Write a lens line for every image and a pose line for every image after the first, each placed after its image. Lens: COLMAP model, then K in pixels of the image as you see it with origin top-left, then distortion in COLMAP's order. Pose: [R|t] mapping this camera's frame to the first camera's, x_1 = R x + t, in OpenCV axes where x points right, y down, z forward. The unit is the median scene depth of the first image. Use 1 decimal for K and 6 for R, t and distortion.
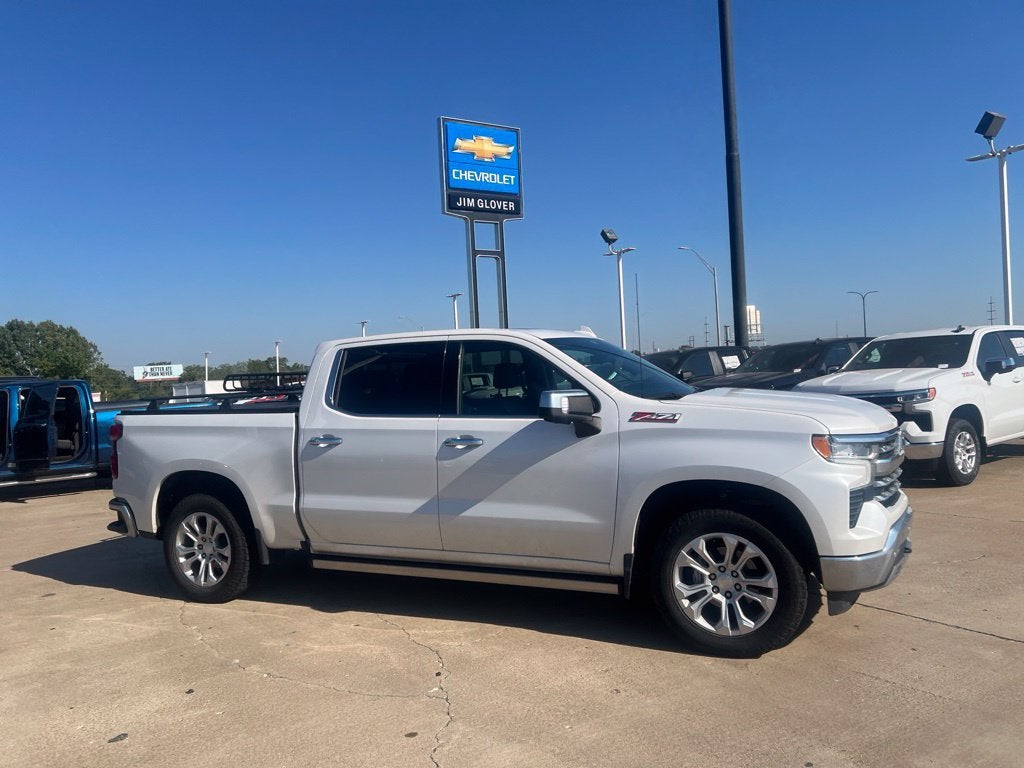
lens RADIAL K [[773.1, 0, 515.6], [0, 773.1, 393.5], [0, 0, 1]] dist [0.052960, -0.055852]
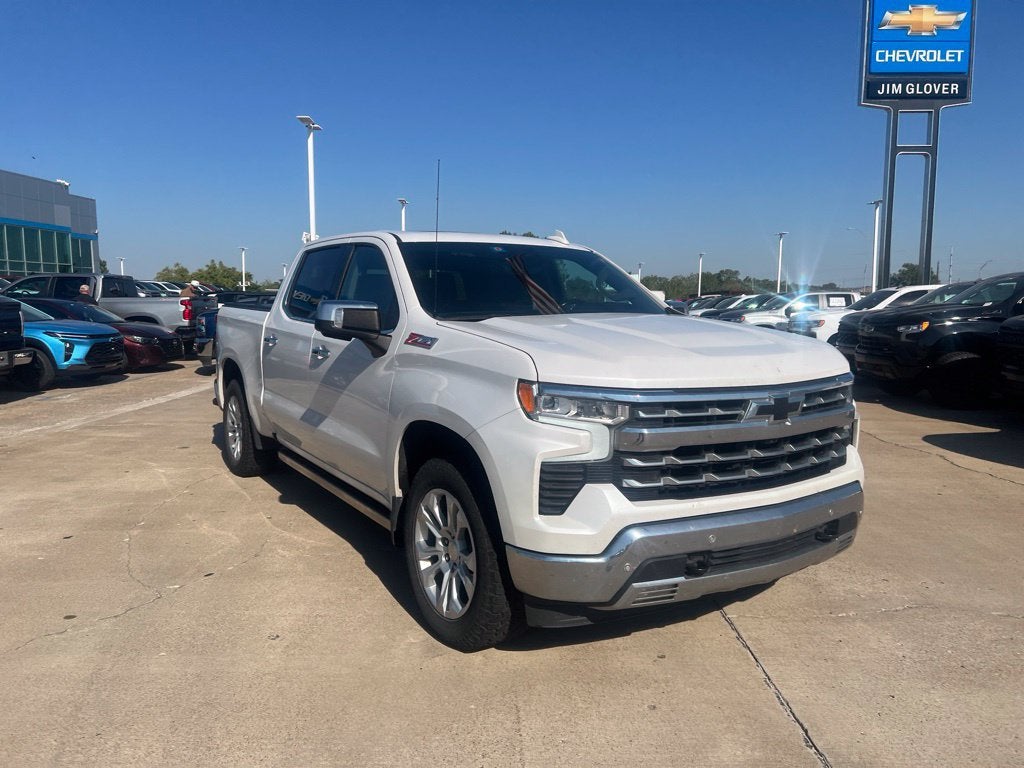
lens RADIAL K [[773.1, 0, 513.4], [0, 773.1, 386.0], [0, 0, 1]] dist [0.052960, -0.055852]
pose [[0.838429, 0.112695, -0.533233, 0.539109], [-0.058343, 0.991325, 0.117774, -0.017957], [0.541880, -0.067635, 0.837730, 0.278702]]
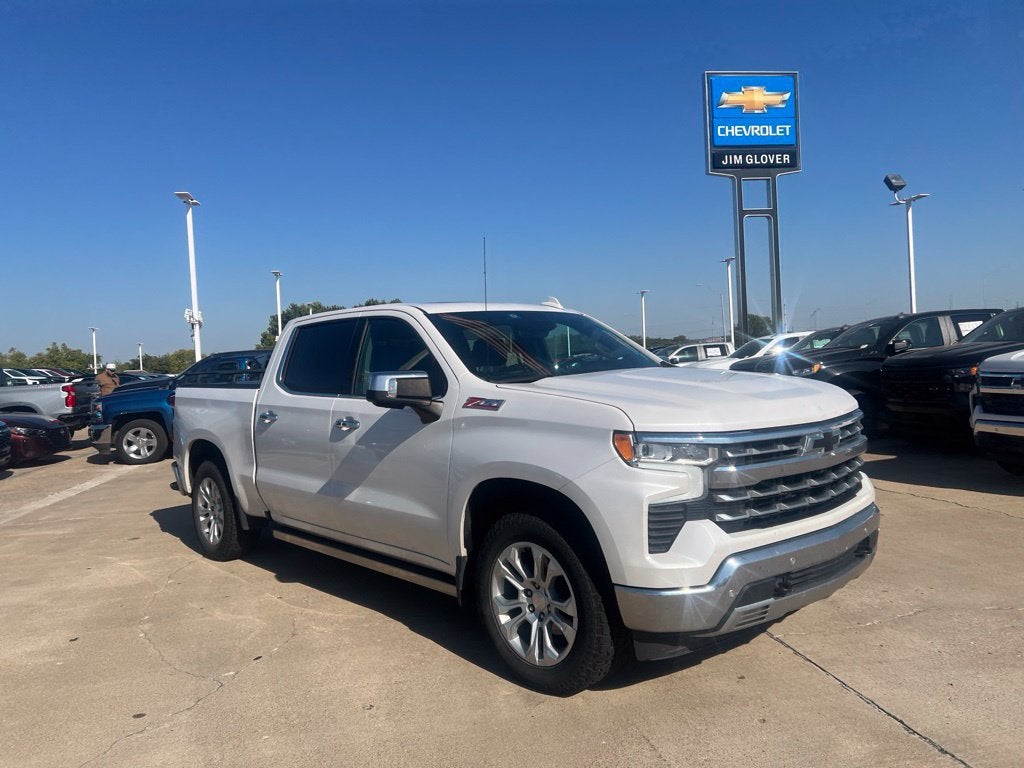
lens RADIAL K [[773.1, 0, 514.3], [0, 773.1, 384.9], [0, 0, 1]] dist [0.052960, -0.055852]
pose [[0.920556, 0.015252, -0.390314, 0.421413], [-0.004055, 0.999557, 0.029495, -0.012099], [0.390590, -0.025569, 0.920209, 0.164355]]
